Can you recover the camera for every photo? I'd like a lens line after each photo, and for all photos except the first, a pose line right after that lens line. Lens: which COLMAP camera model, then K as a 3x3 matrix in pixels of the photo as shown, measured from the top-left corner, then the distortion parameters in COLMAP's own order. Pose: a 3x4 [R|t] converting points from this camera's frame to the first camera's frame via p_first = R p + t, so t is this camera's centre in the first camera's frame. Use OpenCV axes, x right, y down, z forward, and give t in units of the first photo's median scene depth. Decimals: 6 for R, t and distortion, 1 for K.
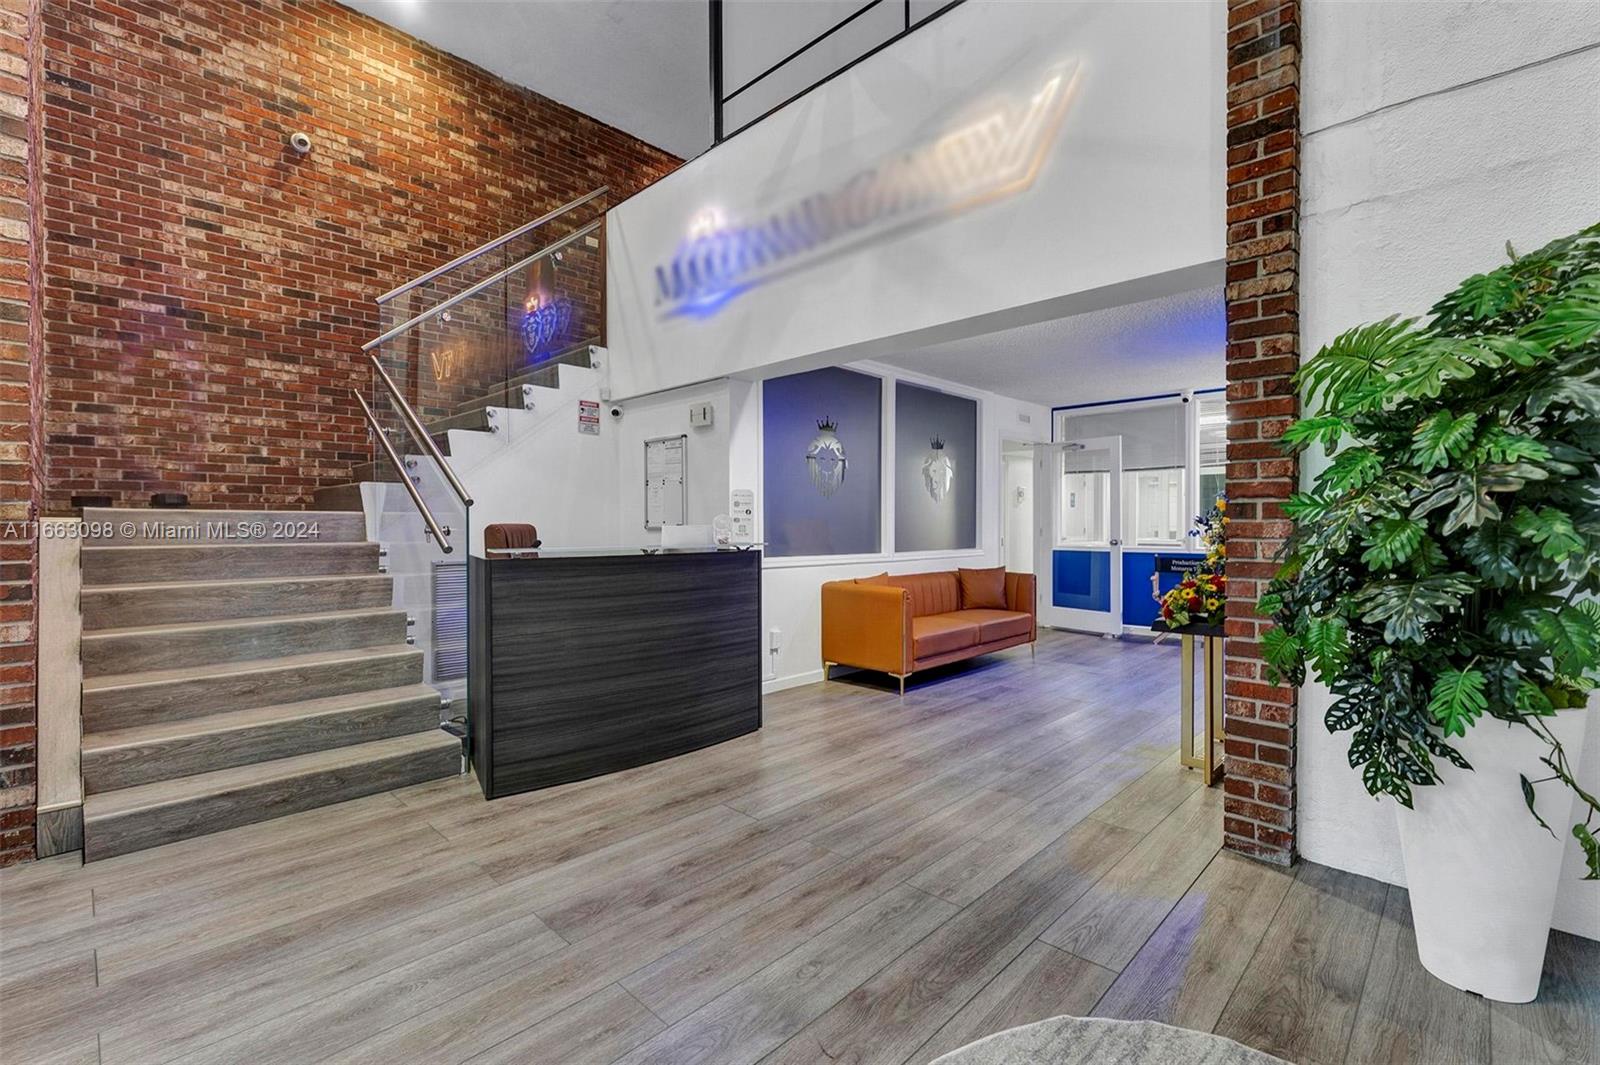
lens RADIAL K [[722.1, 0, 804.9], [0, 722.1, 532.2], [0, 0, 1]] dist [-0.001994, 0.000356]
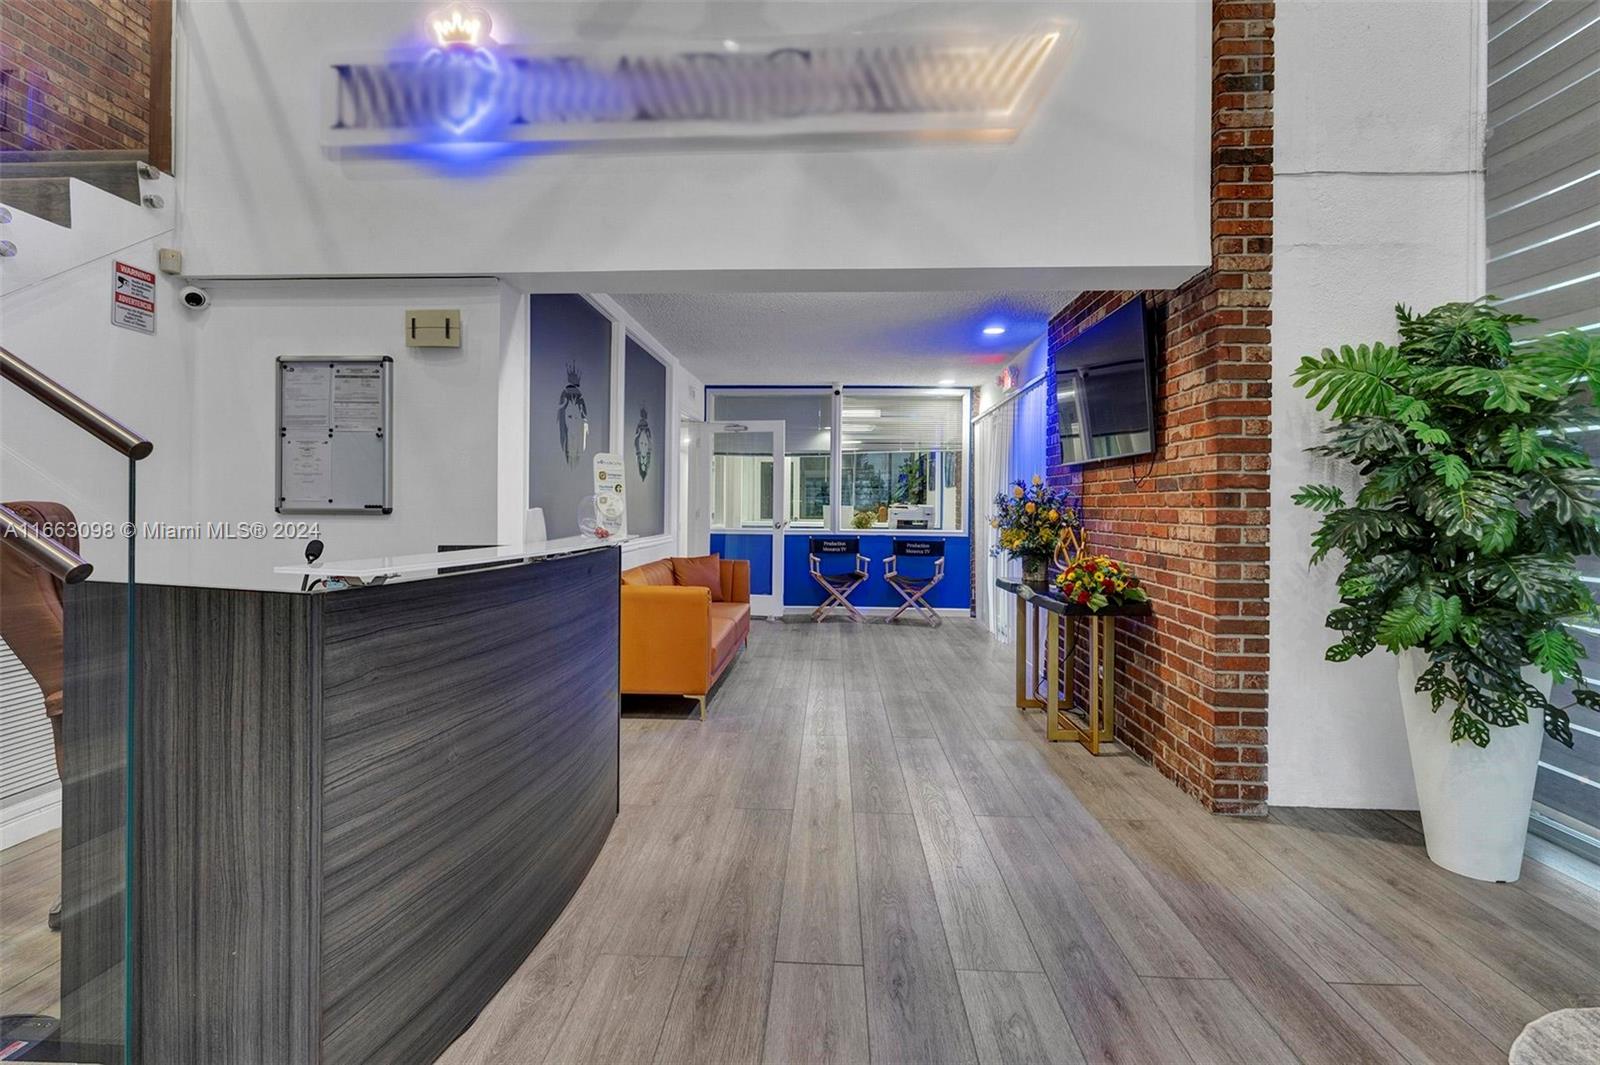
lens RADIAL K [[722.1, 0, 811.6], [0, 722.1, 507.8], [0, 0, 1]] dist [-0.001994, 0.000356]
pose [[0.745743, 0.005617, 0.666210, -0.560415], [-0.001288, 0.999975, -0.006989, -0.008689], [-0.666233, 0.004354, 0.745731, 0.573414]]
